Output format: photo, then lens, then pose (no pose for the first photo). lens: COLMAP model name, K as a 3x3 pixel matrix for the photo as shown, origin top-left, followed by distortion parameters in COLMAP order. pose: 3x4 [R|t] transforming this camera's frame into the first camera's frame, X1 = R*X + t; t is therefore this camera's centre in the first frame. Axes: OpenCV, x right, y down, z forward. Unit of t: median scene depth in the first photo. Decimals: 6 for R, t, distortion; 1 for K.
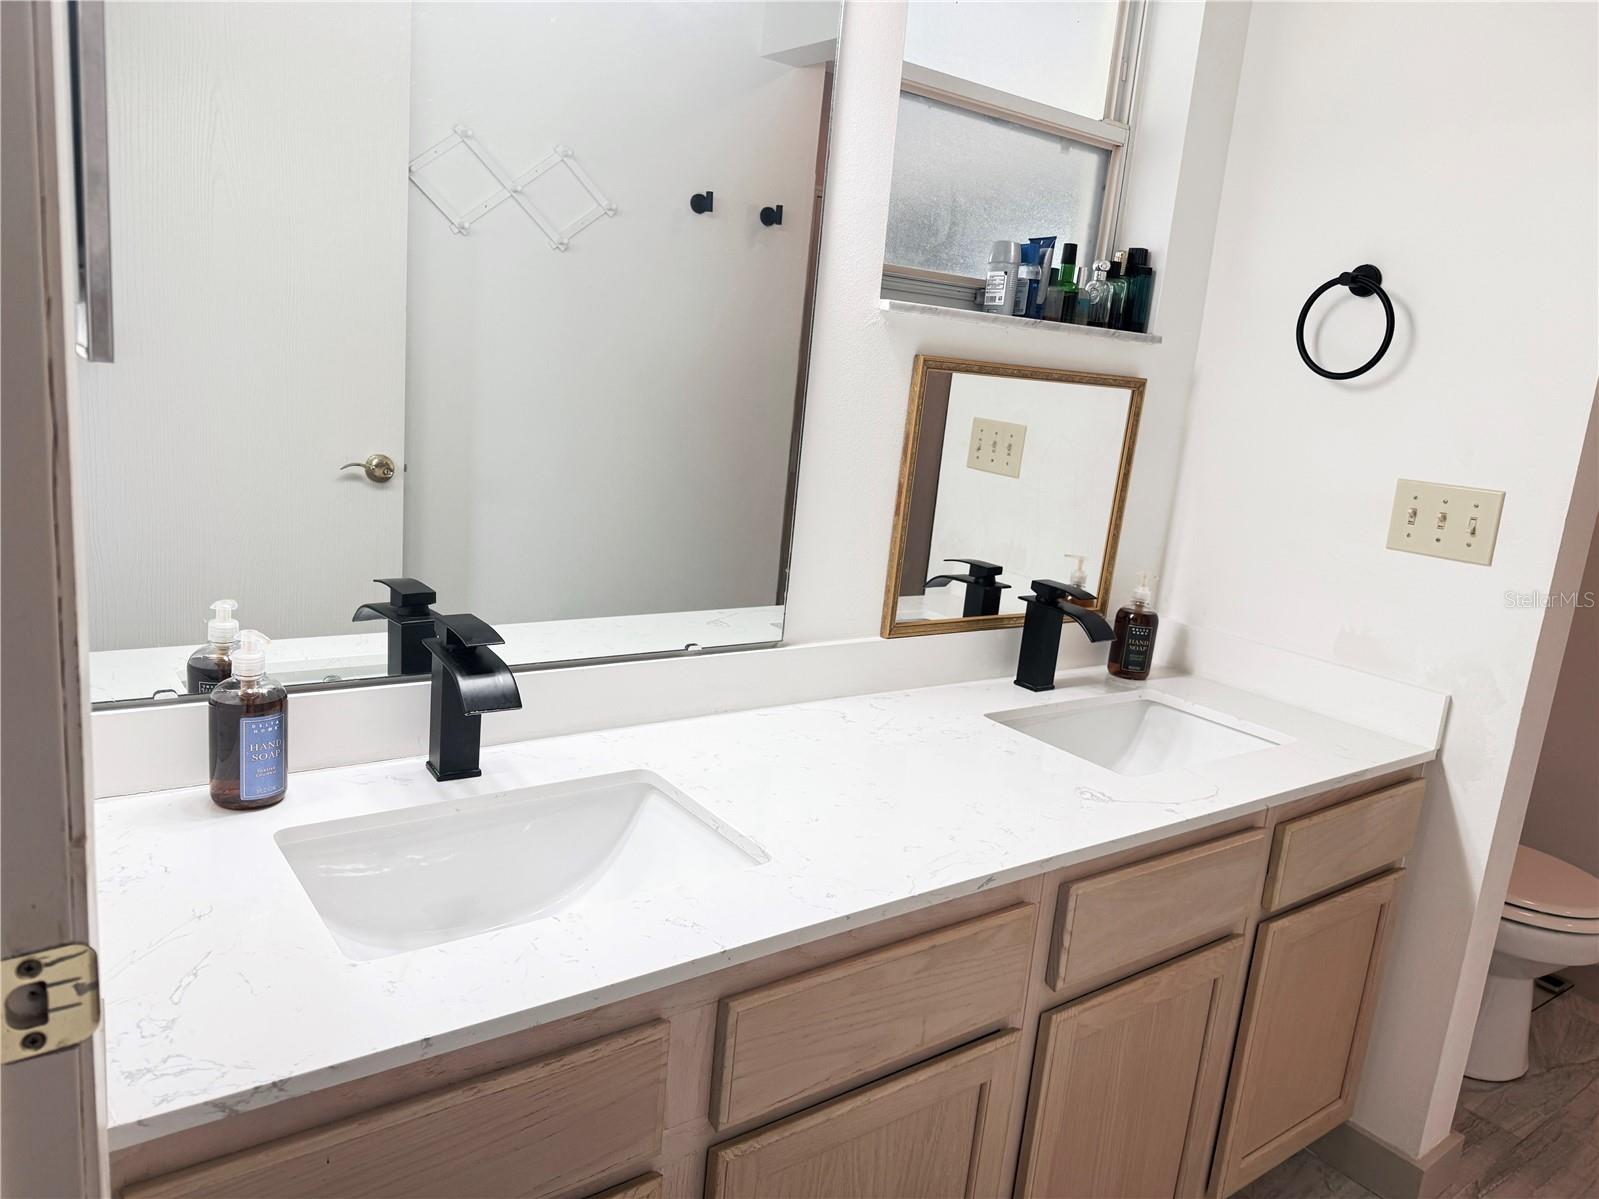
lens RADIAL K [[1112.0, 0, 794.1], [0, 1112.0, 603.9], [0, 0, 1]] dist [0.068030, -0.086949]
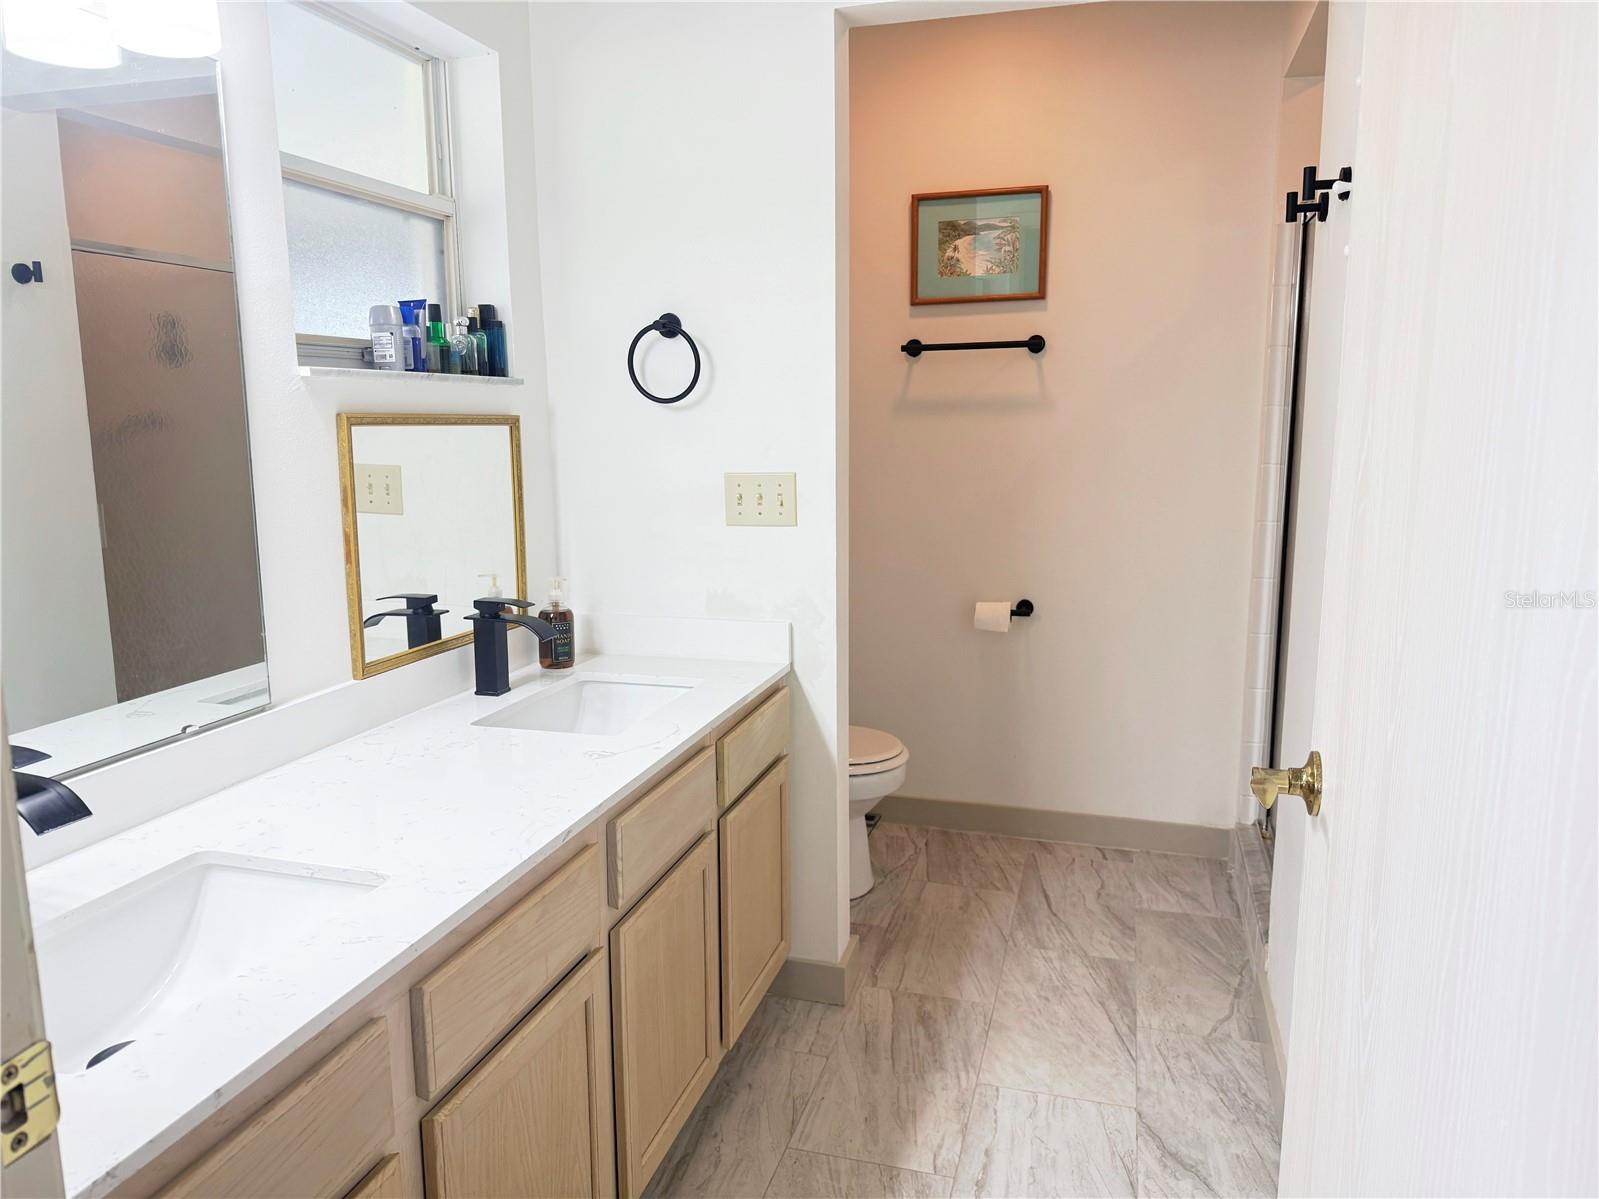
lens RADIAL K [[1112.0, 0, 789.0], [0, 1112.0, 609.6], [0, 0, 1]] dist [0.068030, -0.086949]
pose [[0.796117, -0.198963, 0.571499, -0.202515], [0.206377, 0.977054, 0.052665, -0.006709], [-0.568864, 0.076017, 0.818911, -0.121652]]
